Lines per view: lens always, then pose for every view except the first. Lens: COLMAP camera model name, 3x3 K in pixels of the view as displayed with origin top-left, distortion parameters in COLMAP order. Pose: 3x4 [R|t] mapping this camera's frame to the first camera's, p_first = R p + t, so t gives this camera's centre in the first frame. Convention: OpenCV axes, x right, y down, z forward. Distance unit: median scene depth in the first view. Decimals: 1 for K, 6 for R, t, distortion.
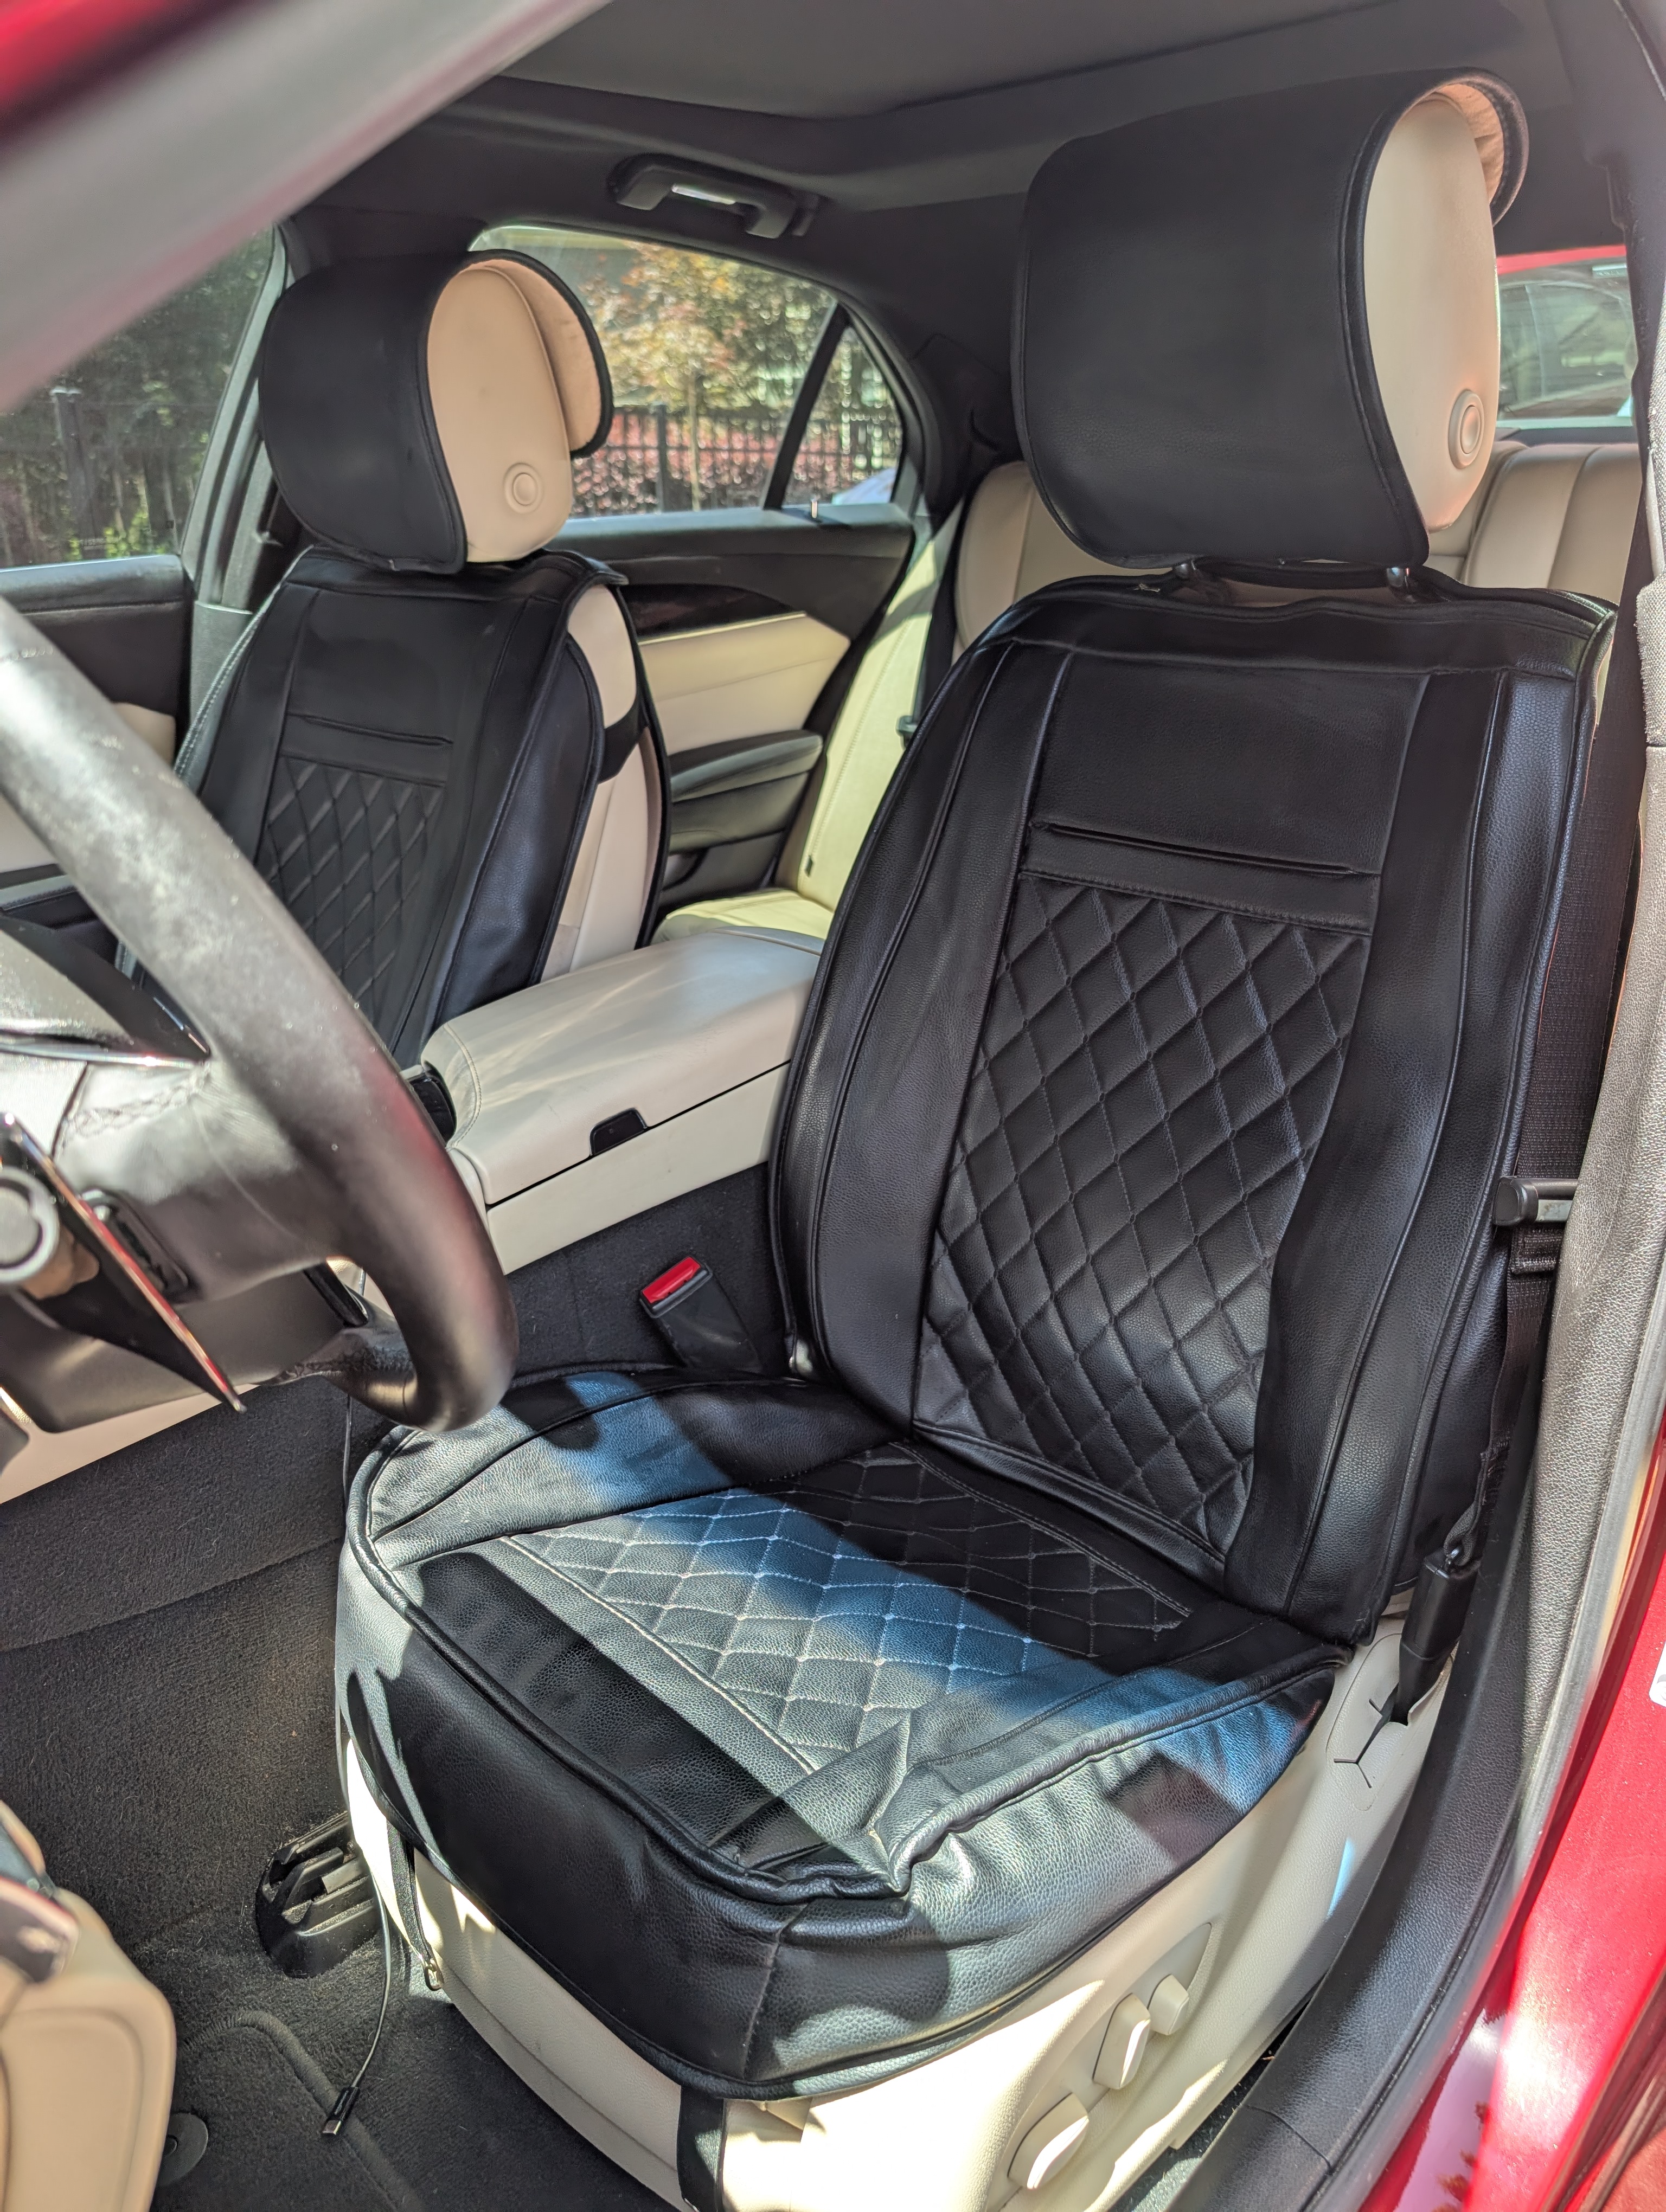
lens RADIAL K [[1626.1, 0, 833.1], [0, 1626.1, 1100.2], [0, 0, 1]] dist [-0.007117, 0.002171]
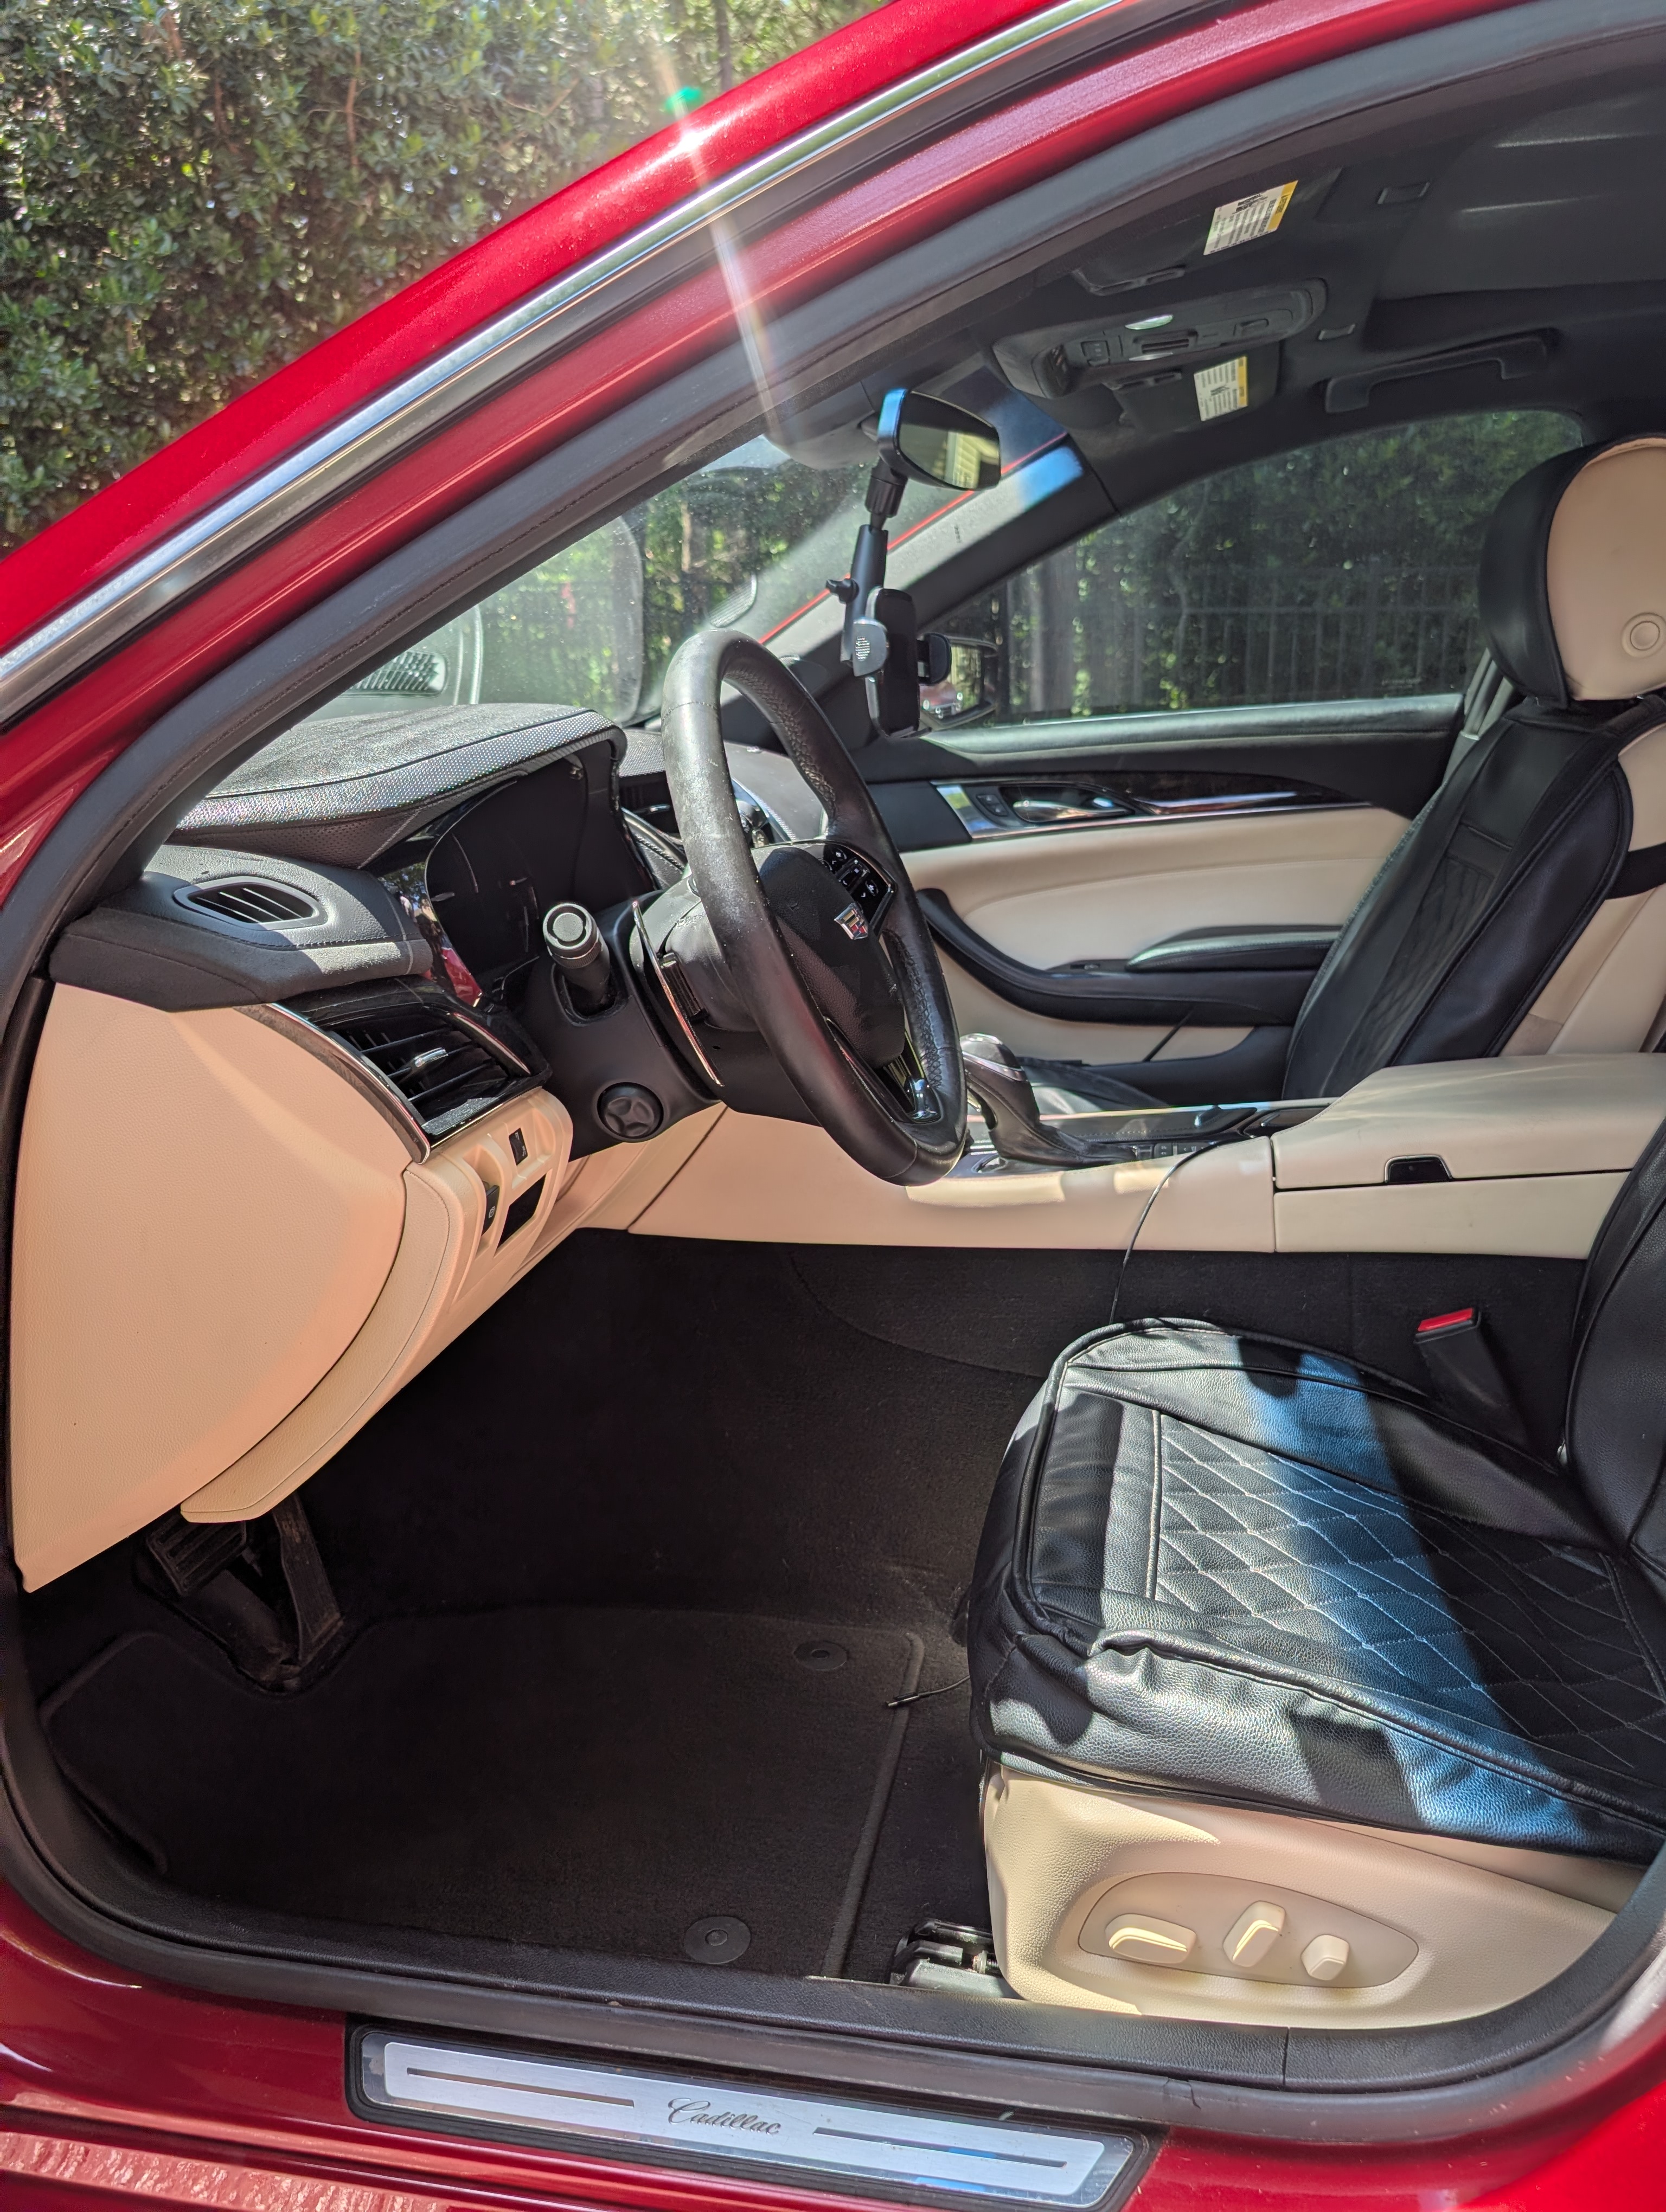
lens RADIAL K [[1626.1, 0, 834.3], [0, 1626.1, 1109.6], [0, 0, 1]] dist [-0.007117, 0.002171]
pose [[0.538004, 0.216069, -0.814780, 0.691870], [-0.285976, 0.956050, 0.064701, 0.025930], [0.792950, 0.198199, 0.576149, -0.013495]]
